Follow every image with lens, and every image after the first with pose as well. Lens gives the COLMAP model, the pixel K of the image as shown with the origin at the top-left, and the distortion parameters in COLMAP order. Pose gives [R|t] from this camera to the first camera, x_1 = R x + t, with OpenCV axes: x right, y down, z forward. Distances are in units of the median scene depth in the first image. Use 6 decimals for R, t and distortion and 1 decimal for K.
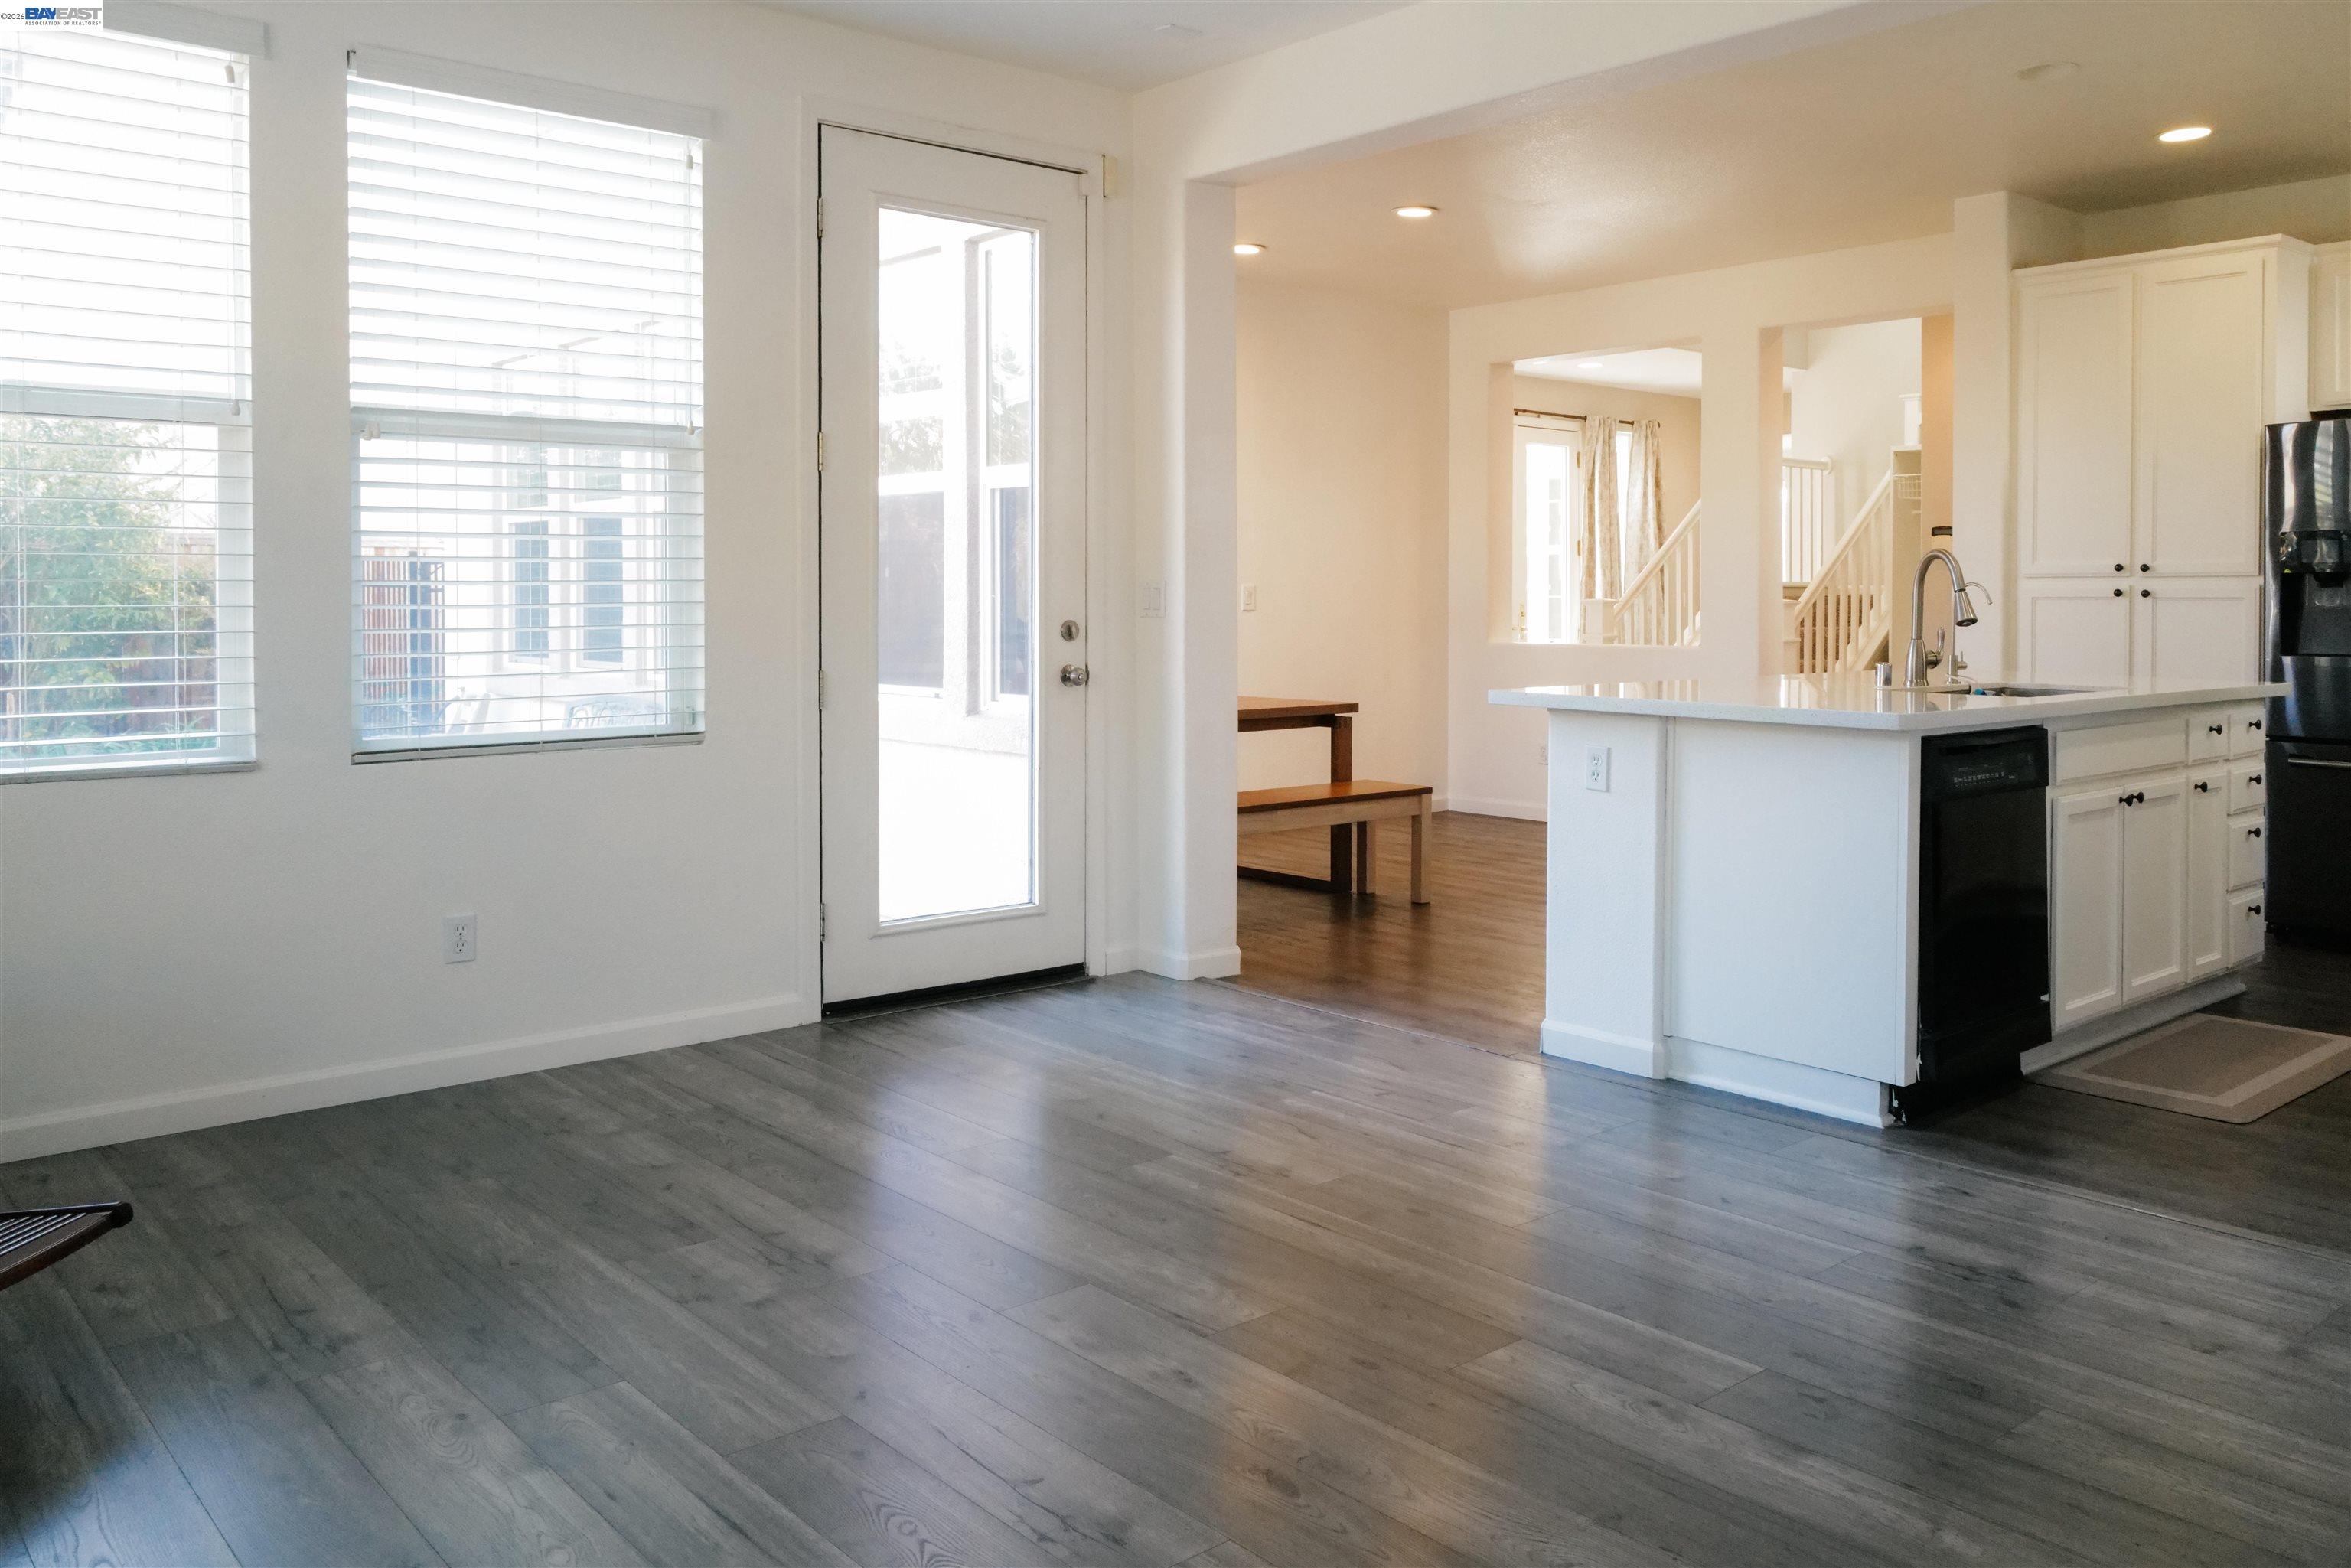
lens RADIAL K [[1790.6, 0, 1173.7], [0, 1790.6, 624.5], [0, 0, 1]] dist [-0.002233, 0.000504]
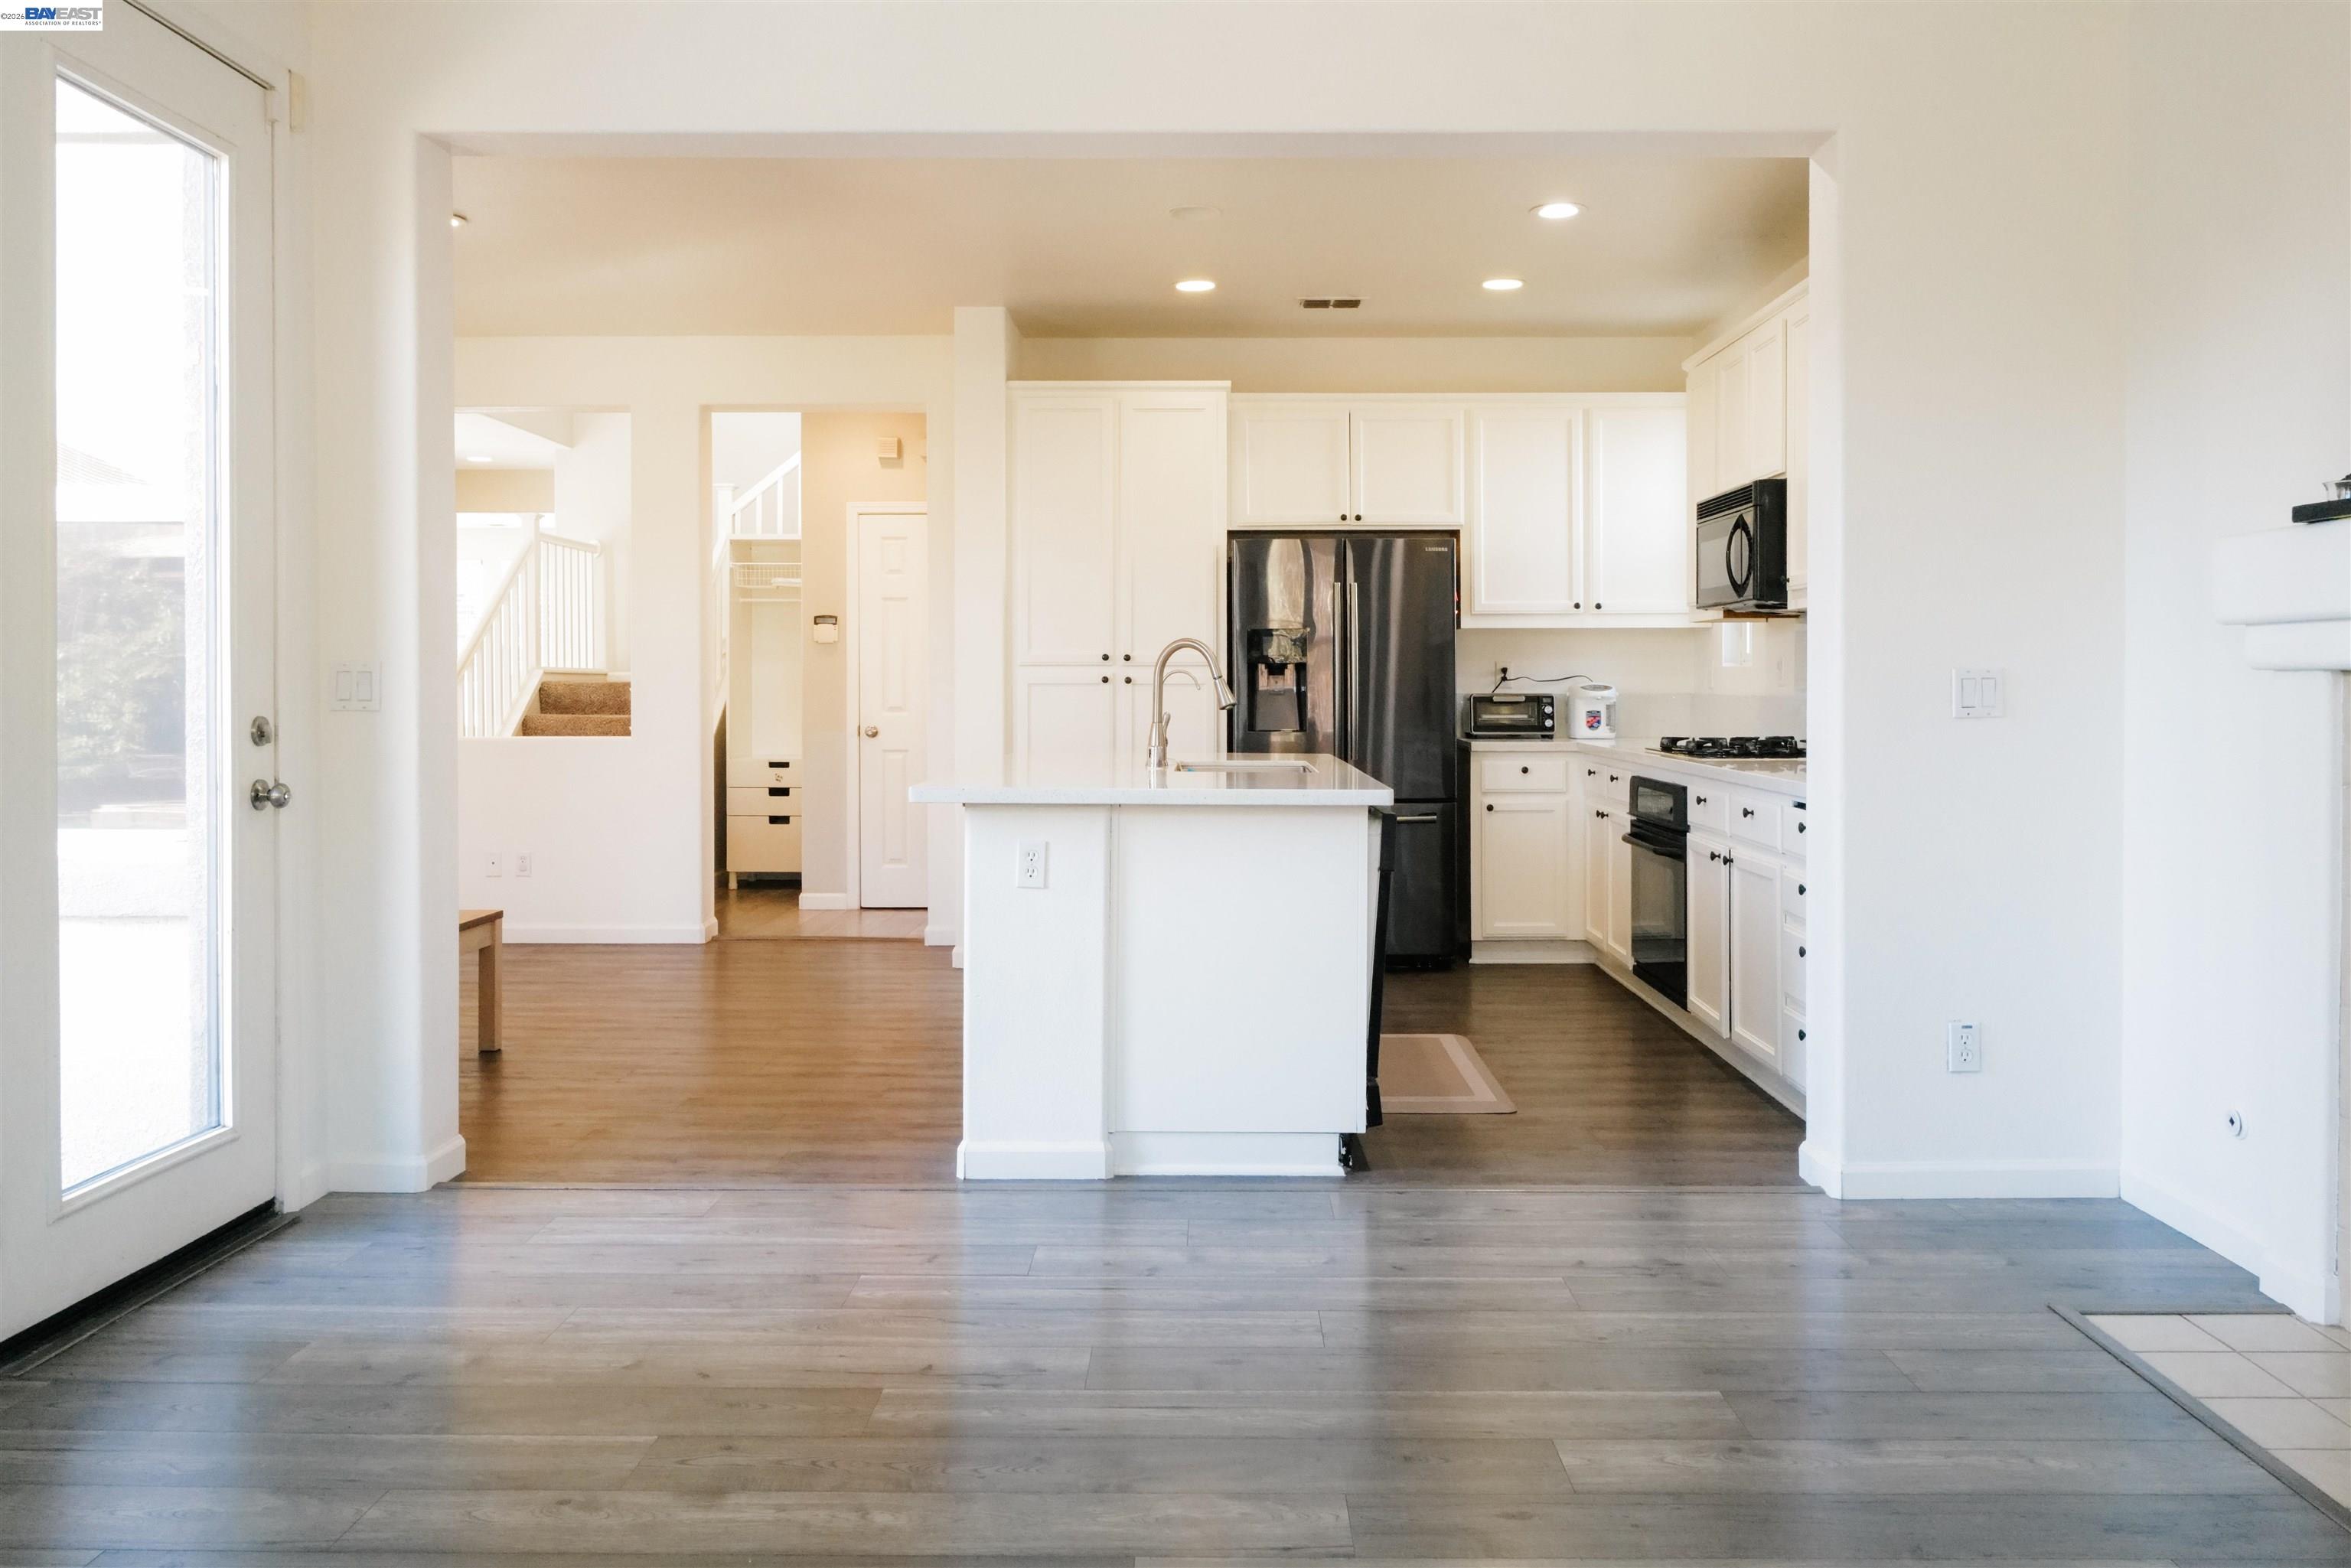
lens RADIAL K [[1800.7, 0, 1181.7], [0, 1800.7, 694.2], [0, 0, 1]] dist [-0.002277, -0.002946]
pose [[0.659079, -0.004868, 0.752058, -0.361573], [0.012239, 0.999916, -0.004253, -0.003868], [-0.751974, 0.012008, 0.659083, 0.266075]]
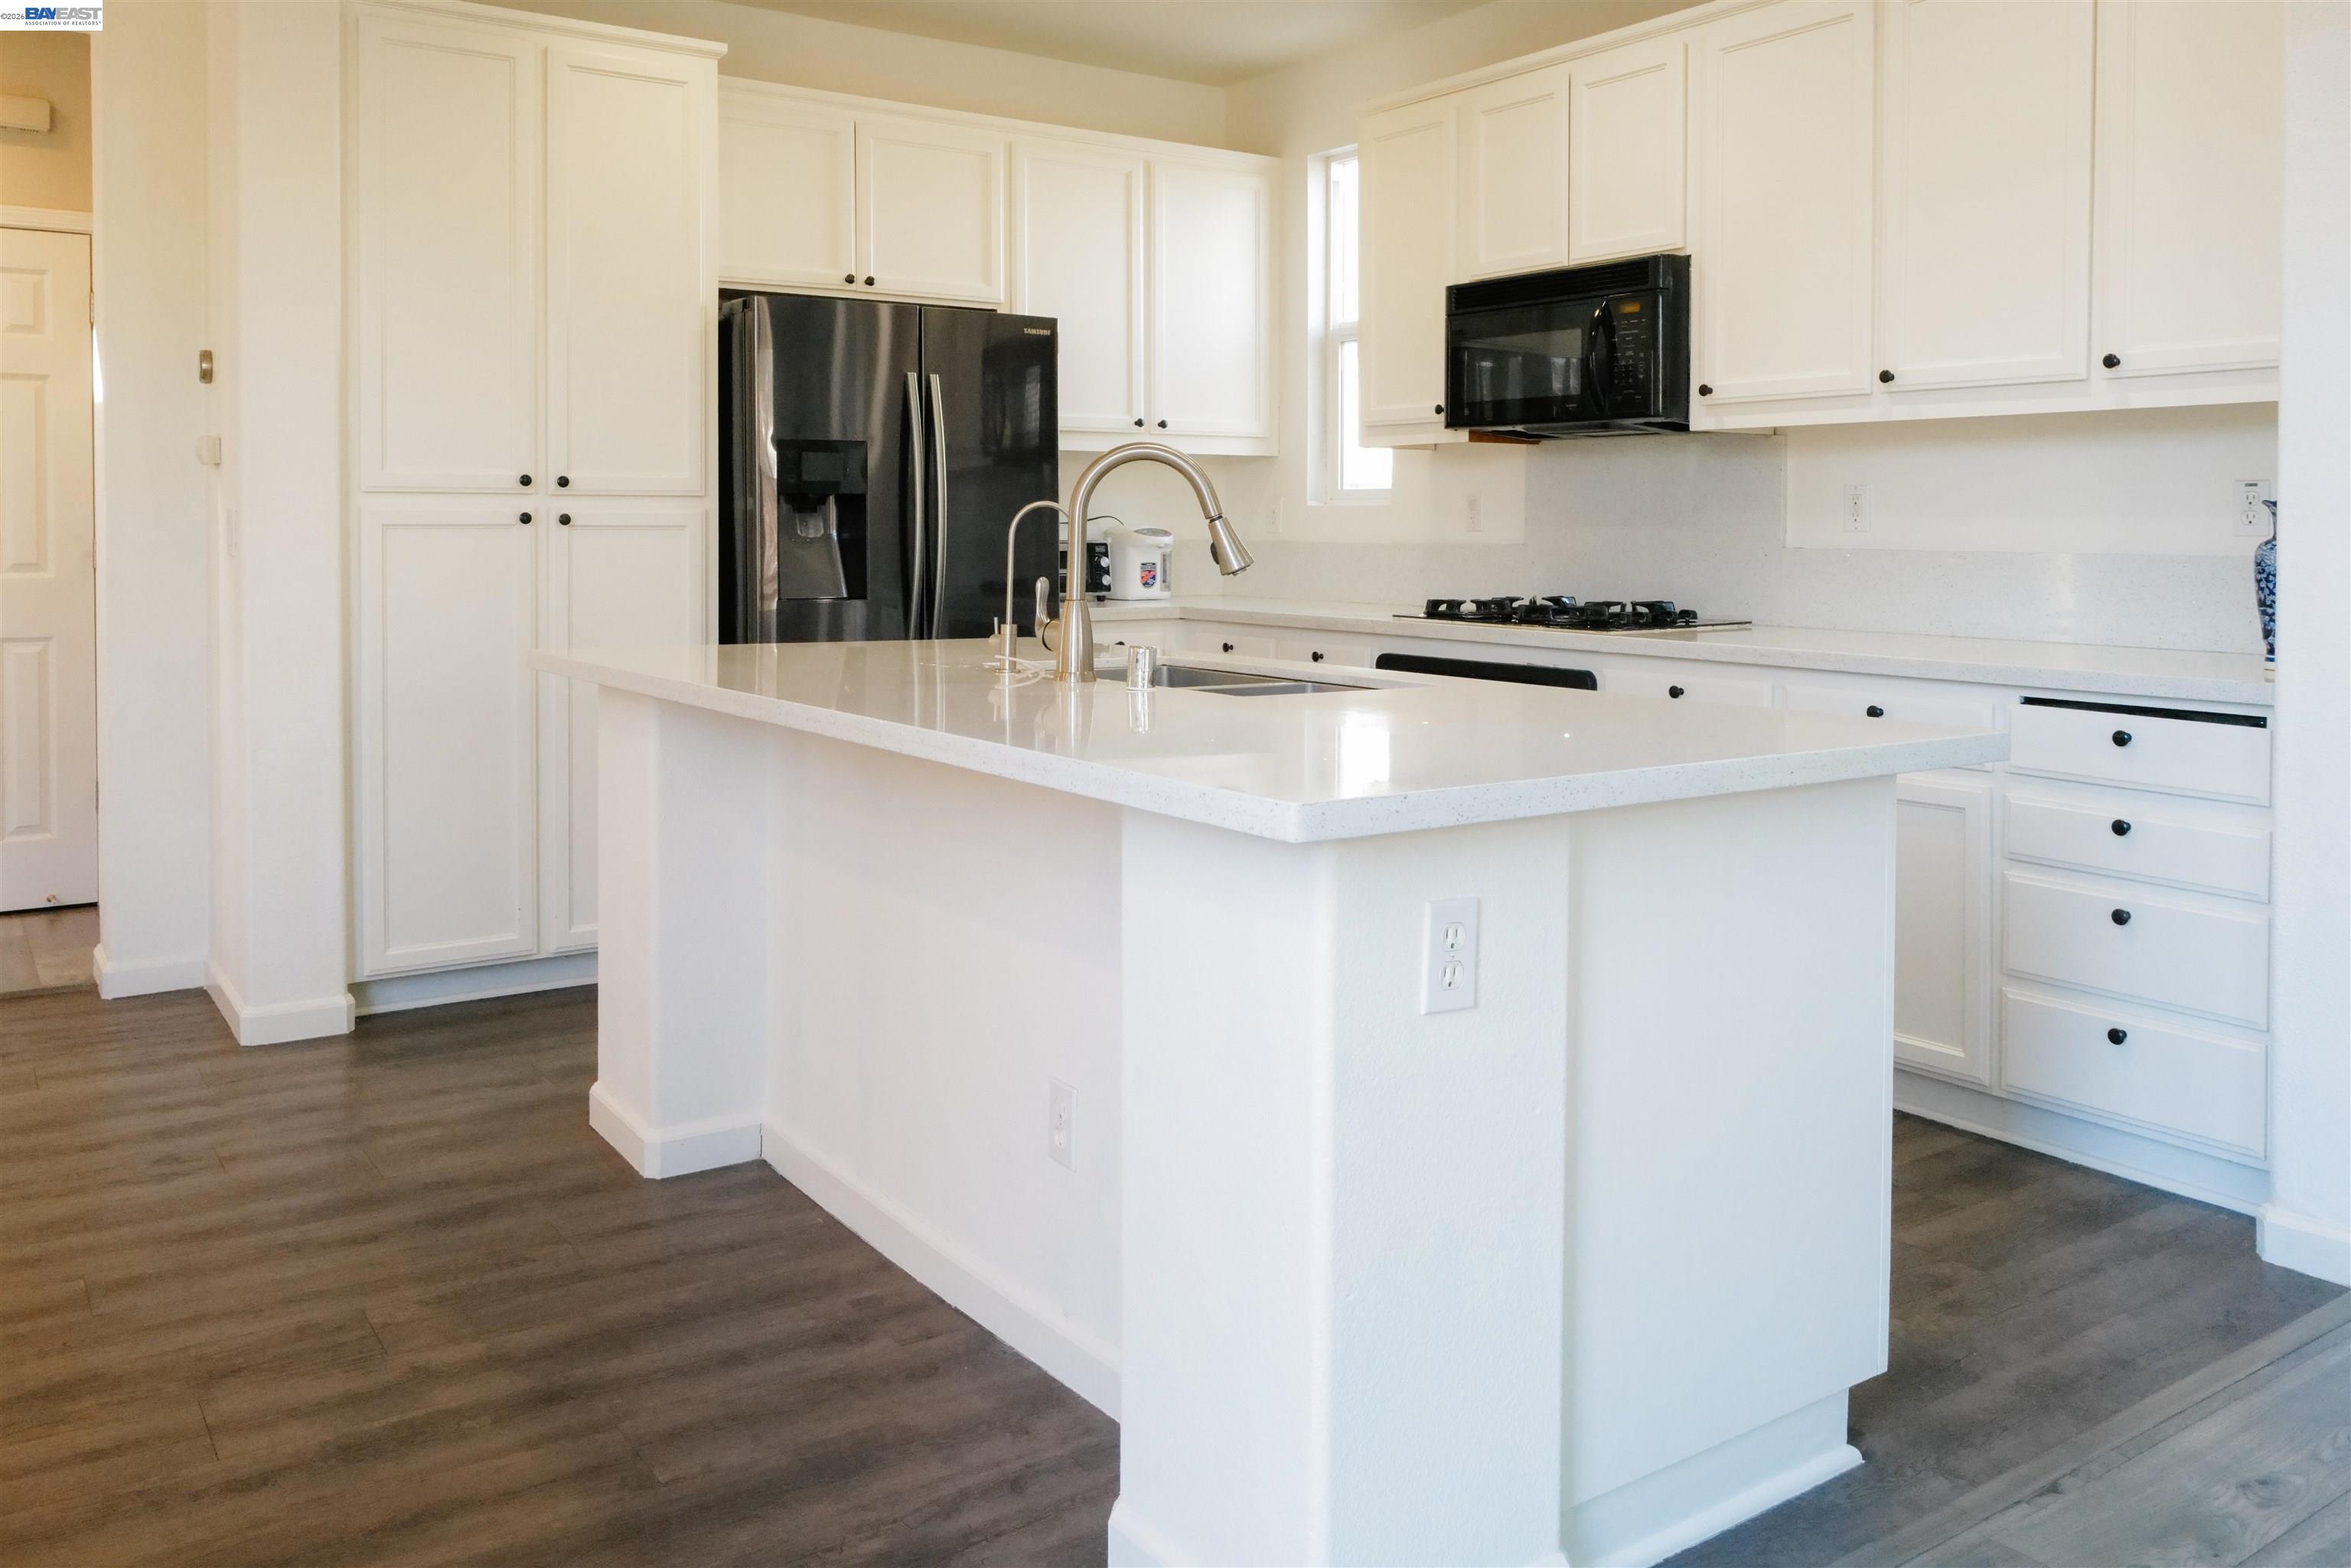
lens RADIAL K [[1817.5, 0, 1176.6], [0, 1817.5, 557.8], [0, 0, 1]] dist [-0.001702, -0.000934]
pose [[0.101069, -0.016242, 0.994747, -0.149435], [0.013325, 0.999799, 0.014970, -0.012089], [-0.994790, 0.011742, 0.101265, 0.849611]]
